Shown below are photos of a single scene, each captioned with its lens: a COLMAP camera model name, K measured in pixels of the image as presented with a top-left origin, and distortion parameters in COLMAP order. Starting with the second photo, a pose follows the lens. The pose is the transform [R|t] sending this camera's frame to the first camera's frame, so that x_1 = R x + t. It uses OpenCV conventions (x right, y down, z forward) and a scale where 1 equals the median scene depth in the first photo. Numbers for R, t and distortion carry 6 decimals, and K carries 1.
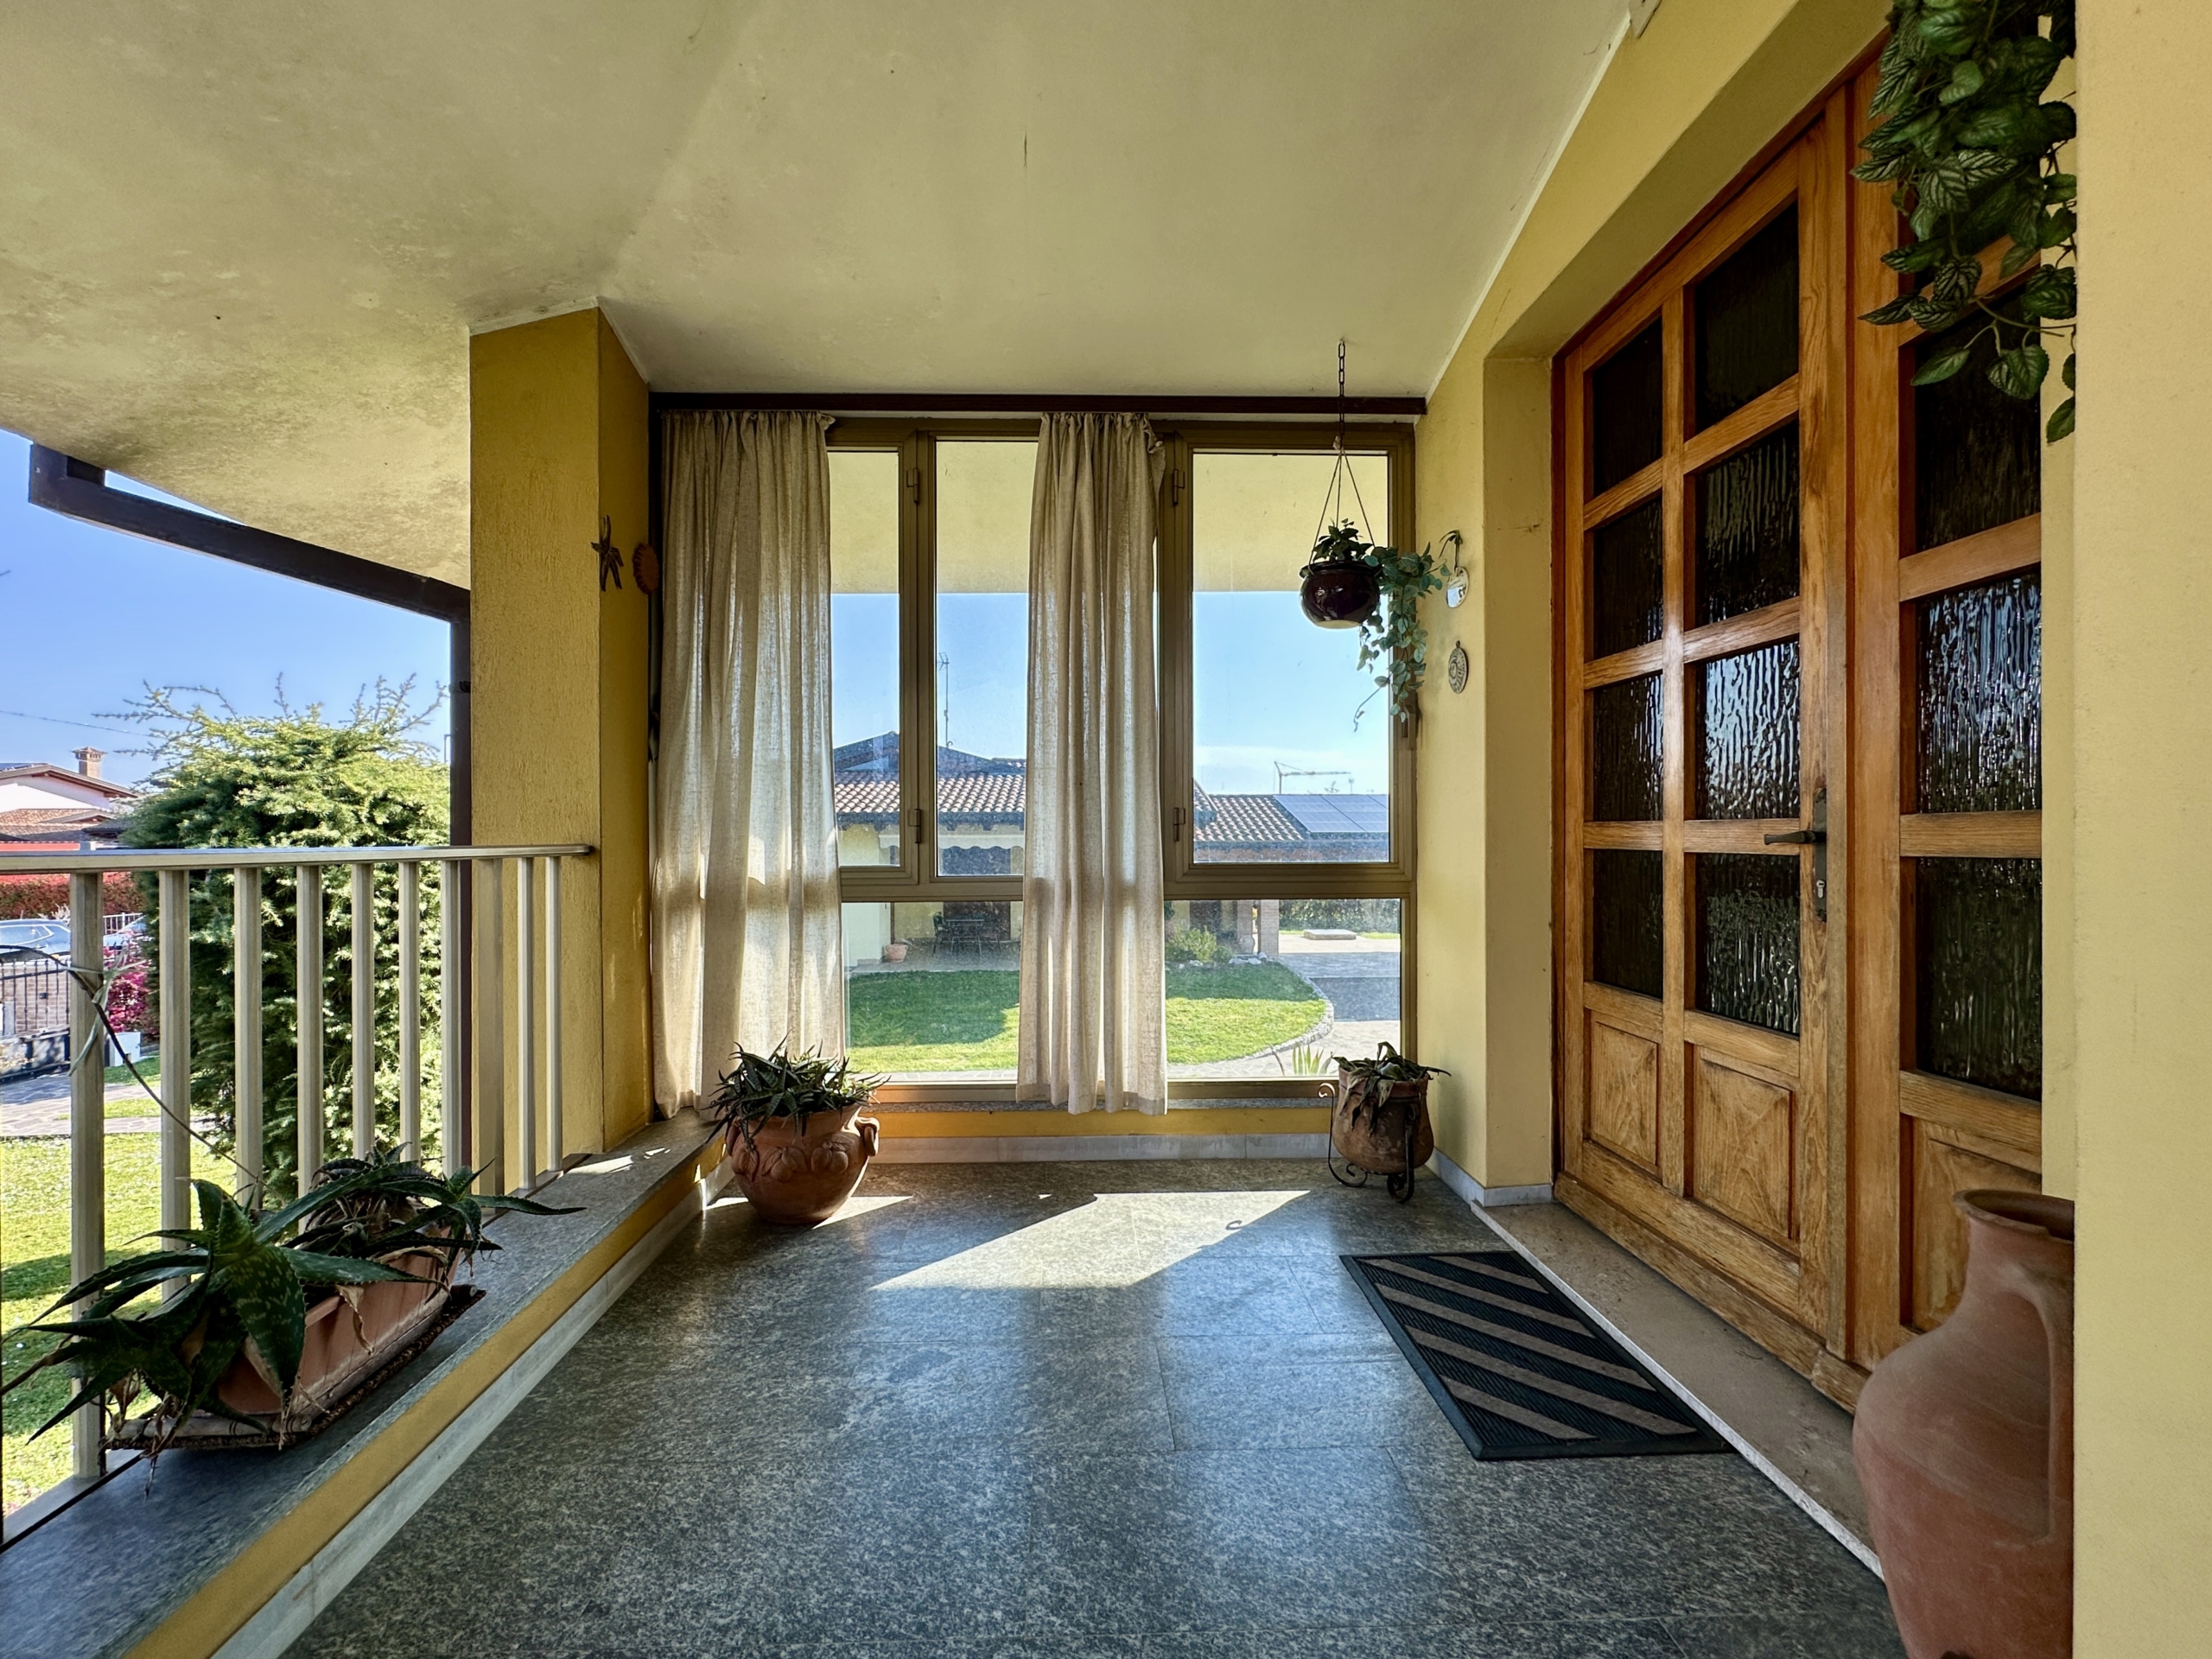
lens RADIAL K [[915.3, 0, 1107.7], [0, 915.3, 831.6], [0, 0, 1]] dist [-0.000908, 0.000127]
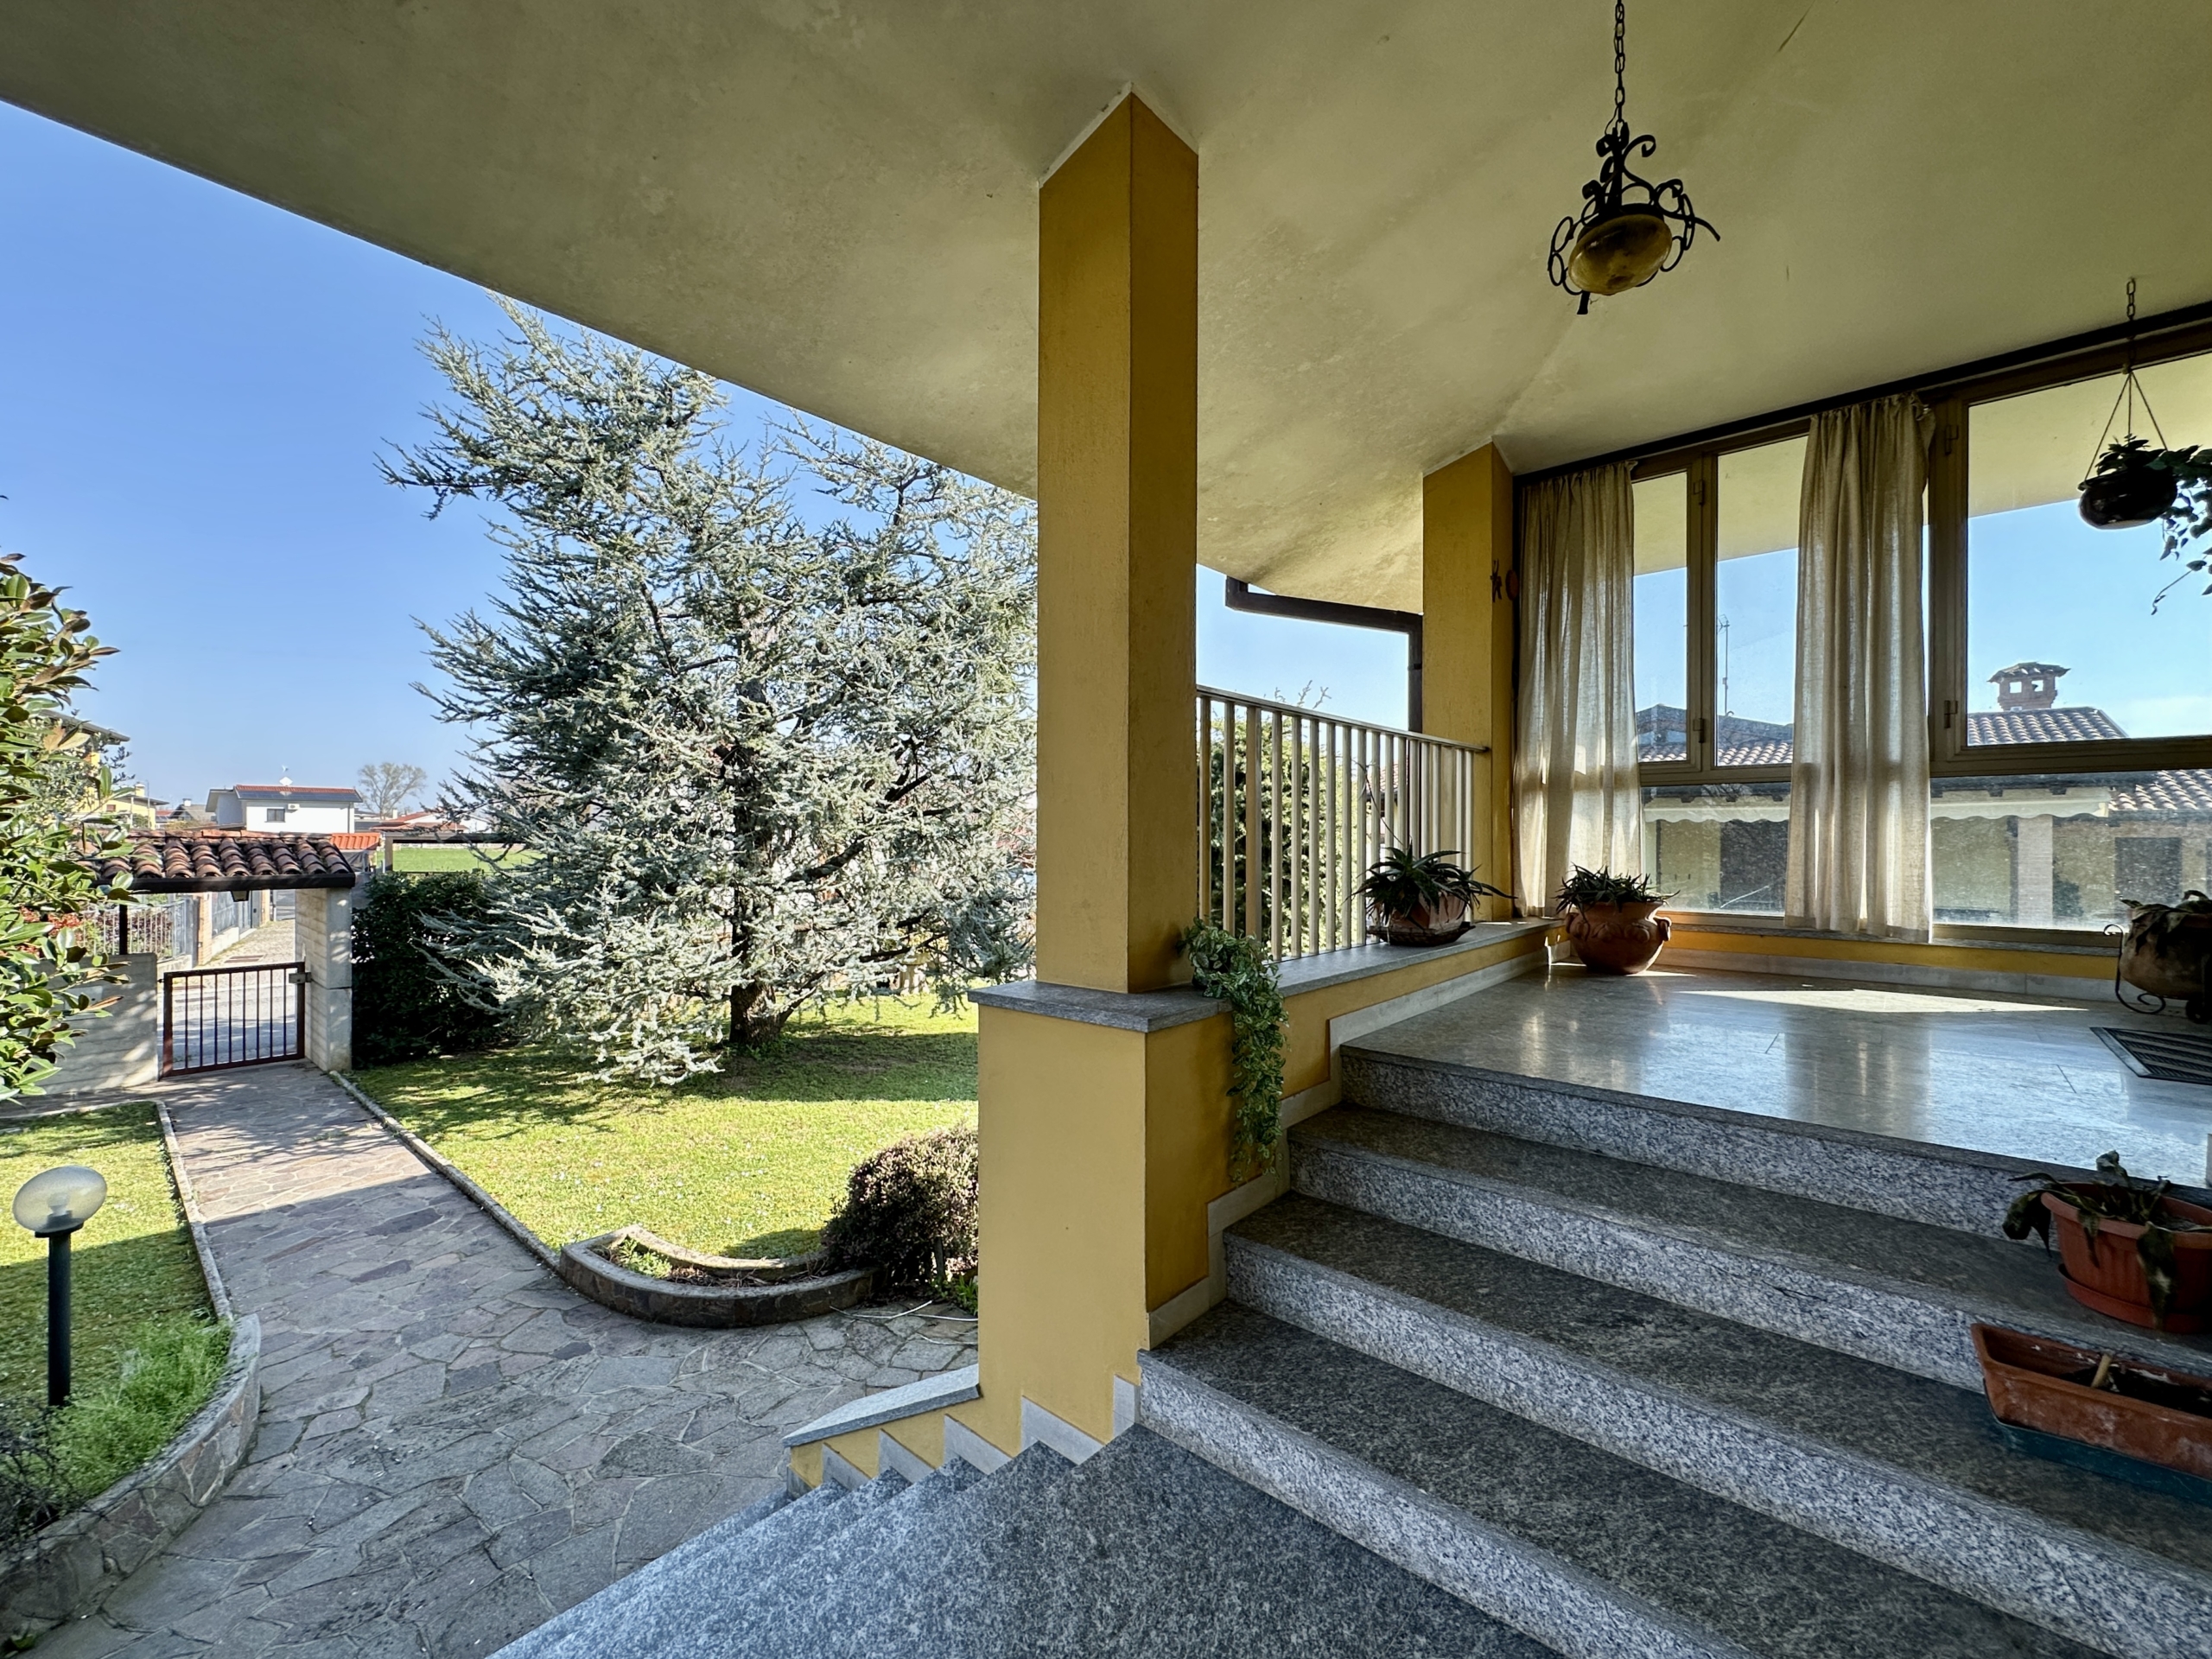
lens RADIAL K [[915.3, 0, 1107.7], [0, 915.3, 831.6], [0, 0, 1]] dist [-0.000908, 0.000127]
pose [[0.719439, 0.005078, -0.694537, 0.121408], [-0.002176, 0.999985, 0.005057, 0.150133], [0.694552, -0.002127, 0.719439, -0.687198]]
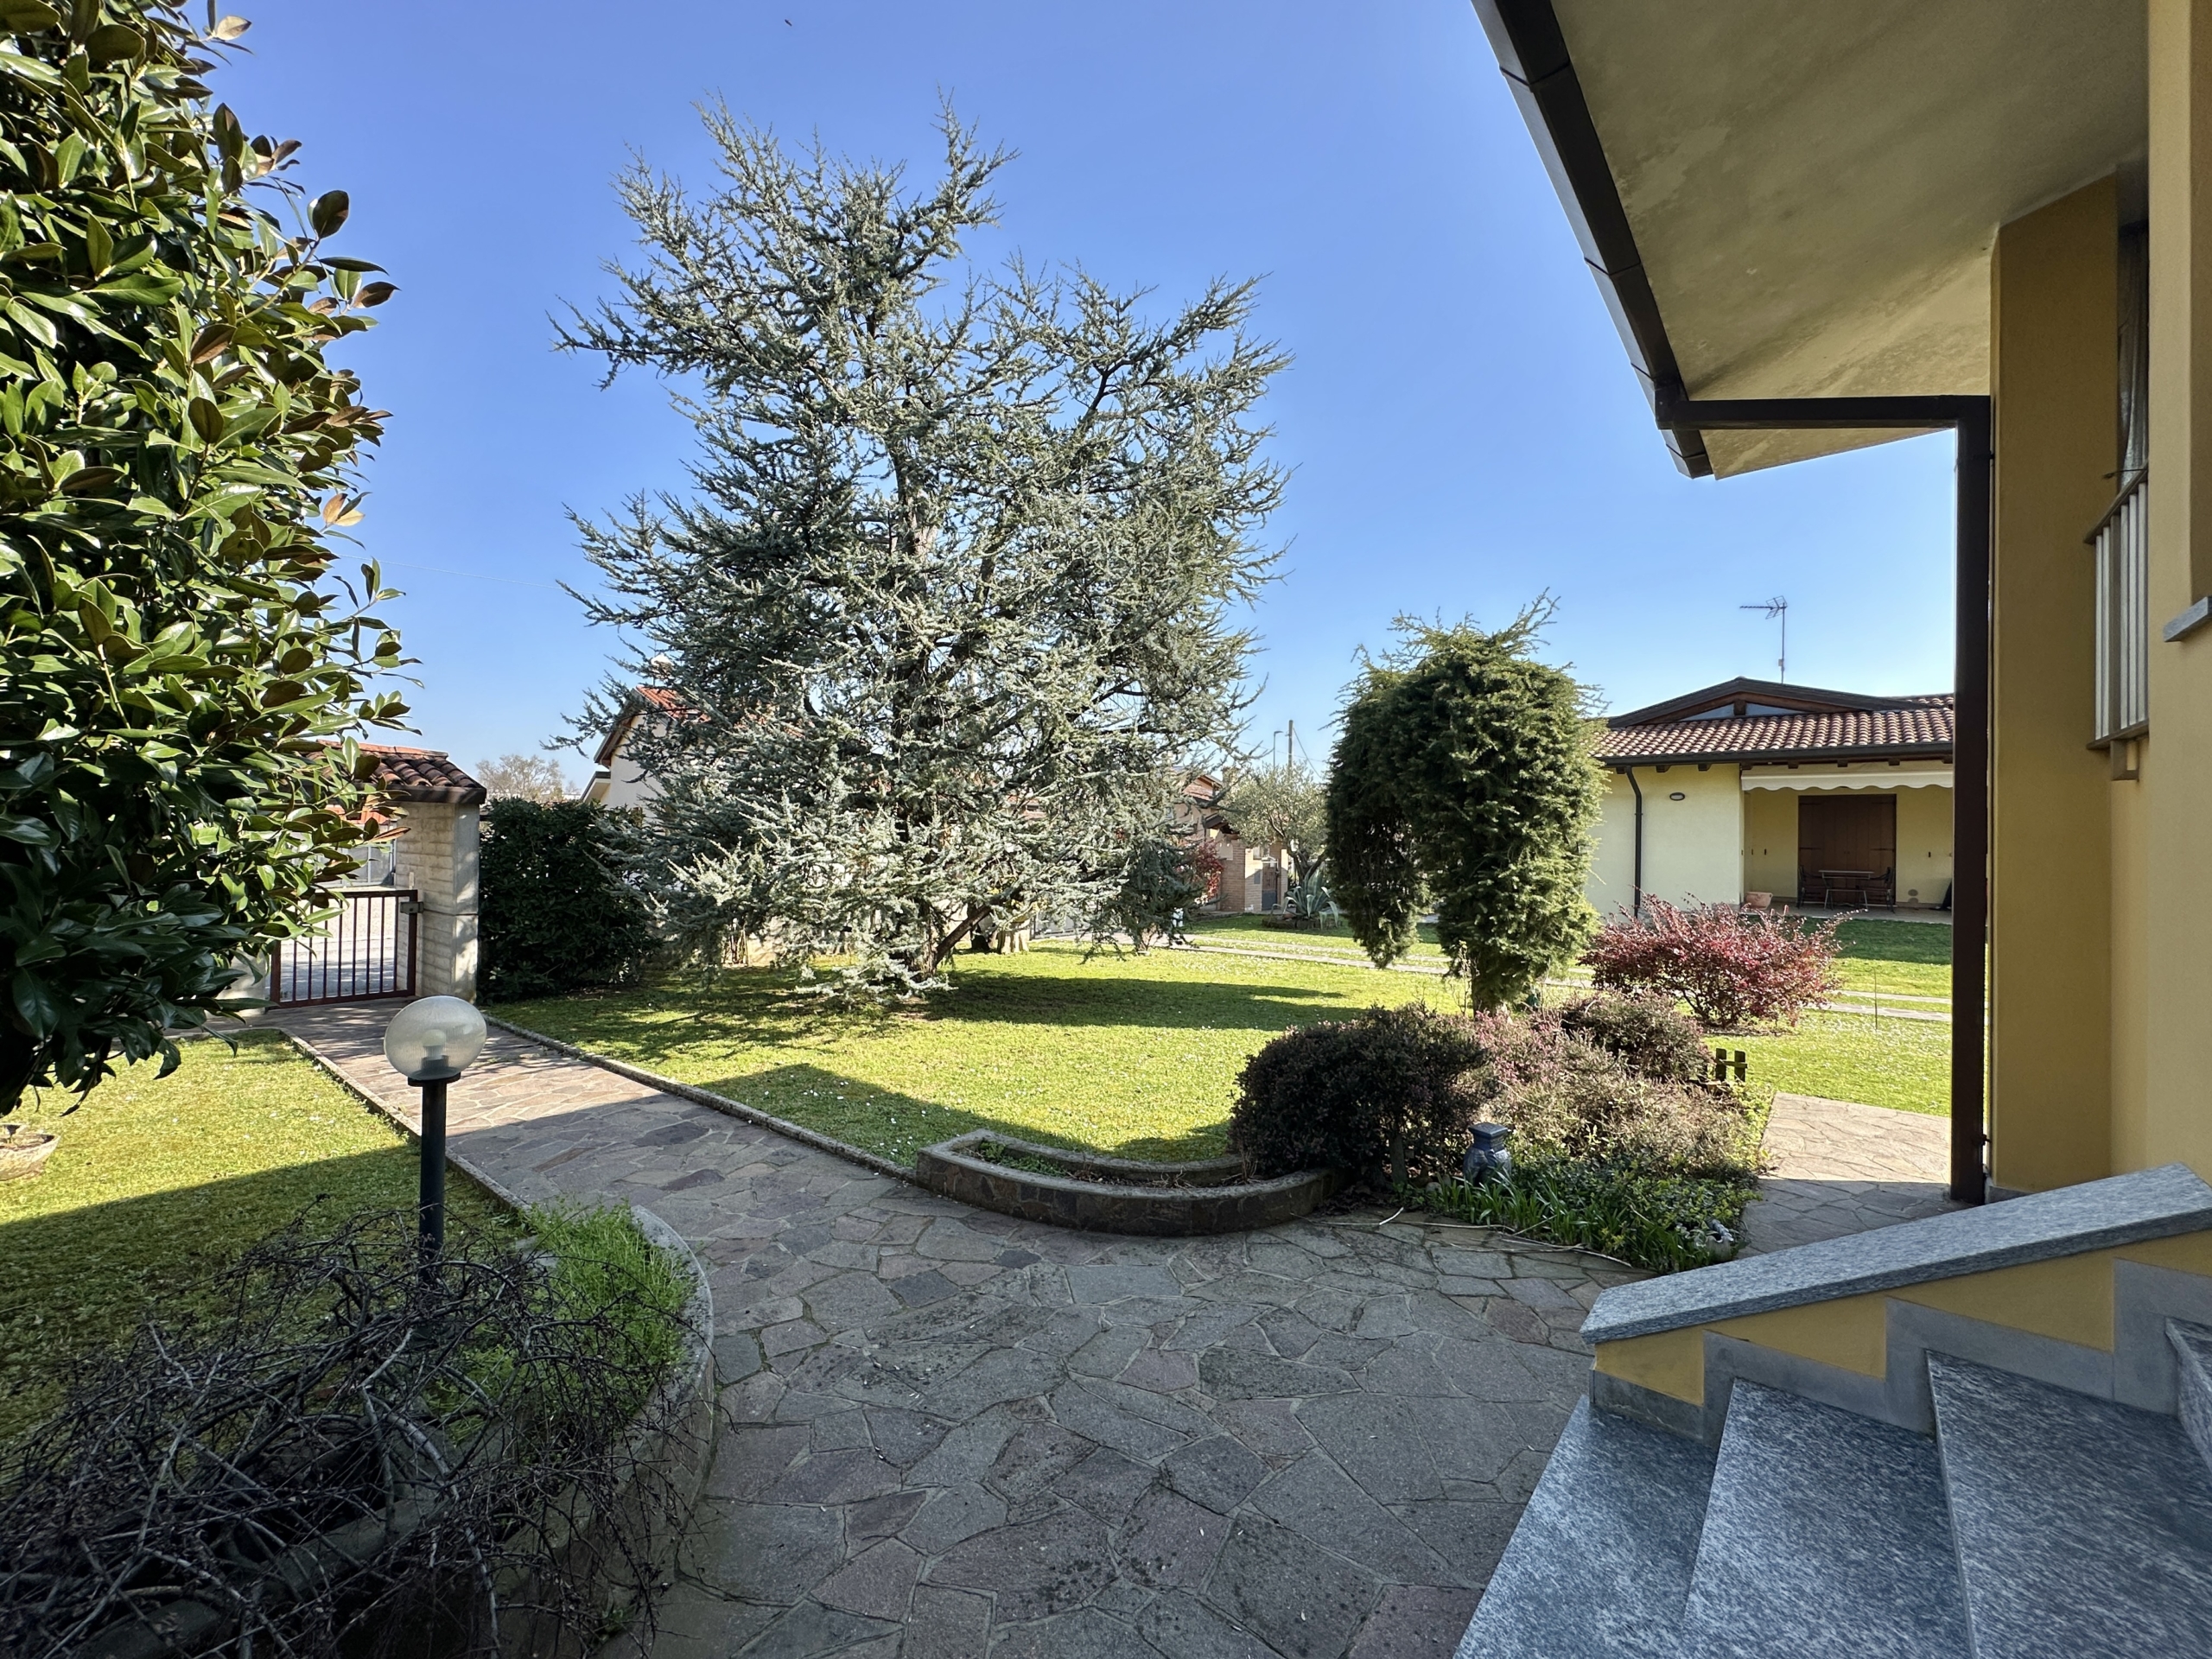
lens RADIAL K [[898.4, 0, 1103.7], [0, 898.4, 823.8], [0, 0, 1]] dist [-0.001102, -0.000164]
pose [[0.734350, 0.006293, -0.678742, -0.677737], [-0.014191, 0.999881, -0.006084, 0.450355], [0.678623, 0.014099, 0.734351, -1.015470]]
